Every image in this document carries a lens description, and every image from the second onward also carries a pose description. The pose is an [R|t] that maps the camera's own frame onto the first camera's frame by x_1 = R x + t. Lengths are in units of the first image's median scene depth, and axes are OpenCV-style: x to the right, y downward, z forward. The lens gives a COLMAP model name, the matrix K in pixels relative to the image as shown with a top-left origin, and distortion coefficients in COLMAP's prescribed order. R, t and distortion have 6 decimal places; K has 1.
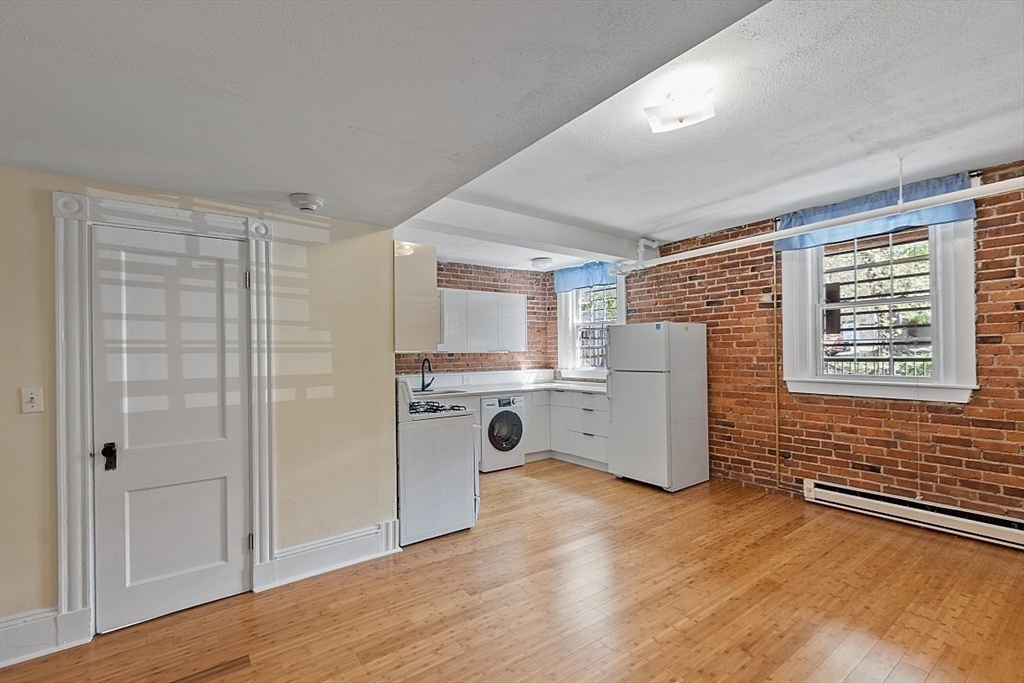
lens RADIAL K [[445.8, 0, 496.7], [0, 445.8, 353.0], [0, 0, 1]] dist [0.000312, 0.000252]
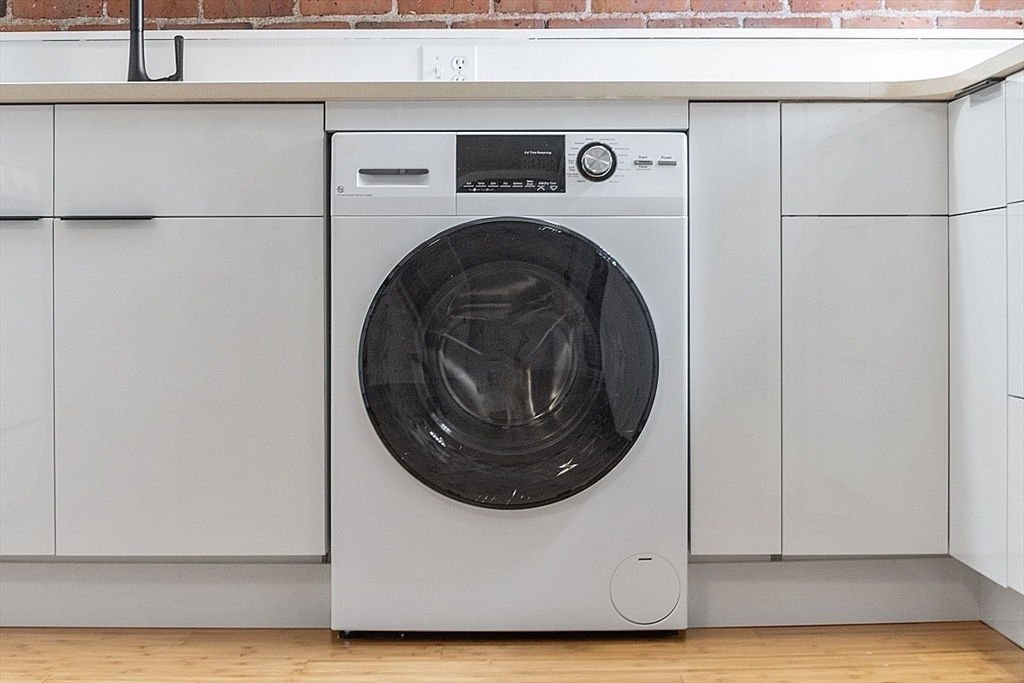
lens RADIAL K [[1420.9, 0, 519.5], [0, 1420.9, 287.1], [0, 0, 1]] dist [-0.017810, 0.000000]
pose [[0.825026, 0.009112, -0.565021, 0.350026], [-0.005866, 0.999954, 0.007560, 0.186991], [0.565064, -0.002923, 0.825042, 0.803588]]
